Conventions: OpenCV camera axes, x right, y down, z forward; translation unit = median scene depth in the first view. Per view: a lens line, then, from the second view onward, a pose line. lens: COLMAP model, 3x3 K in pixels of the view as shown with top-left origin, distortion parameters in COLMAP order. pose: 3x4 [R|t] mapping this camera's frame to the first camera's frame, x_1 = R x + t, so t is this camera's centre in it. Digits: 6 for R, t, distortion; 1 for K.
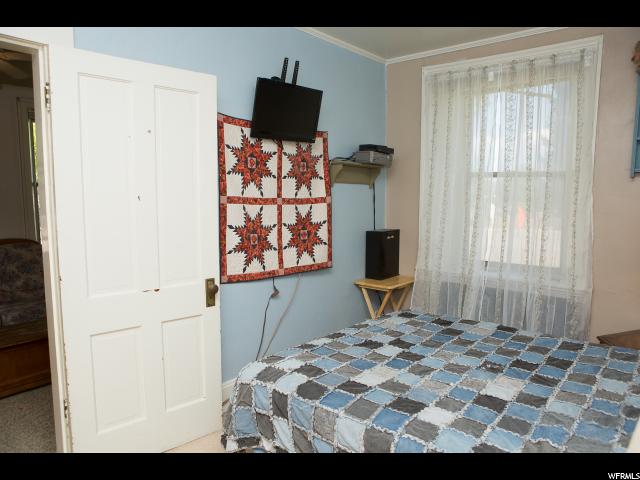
lens RADIAL K [[449.4, 0, 322.6], [0, 449.4, 242.1], [0, 0, 1]] dist [-0.094468, 0.084468]
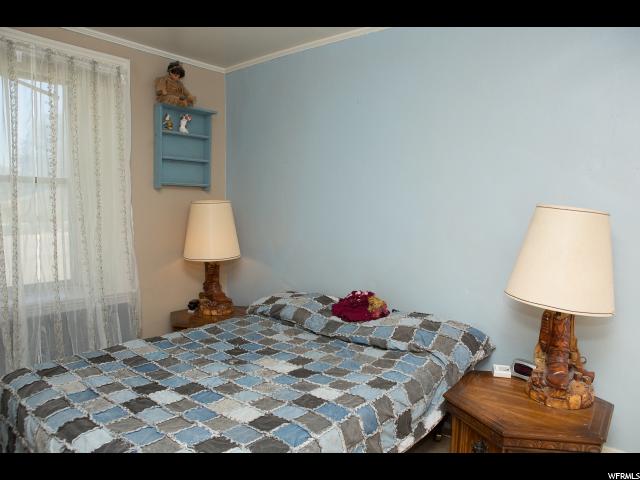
lens RADIAL K [[449.4, 0, 322.6], [0, 449.4, 242.1], [0, 0, 1]] dist [-0.094468, 0.084468]
pose [[-0.003492, -0.093990, 0.995567, -0.624414], [0.094544, 0.991082, 0.093898, -0.088065], [-0.995515, 0.094453, 0.005426, 0.664781]]
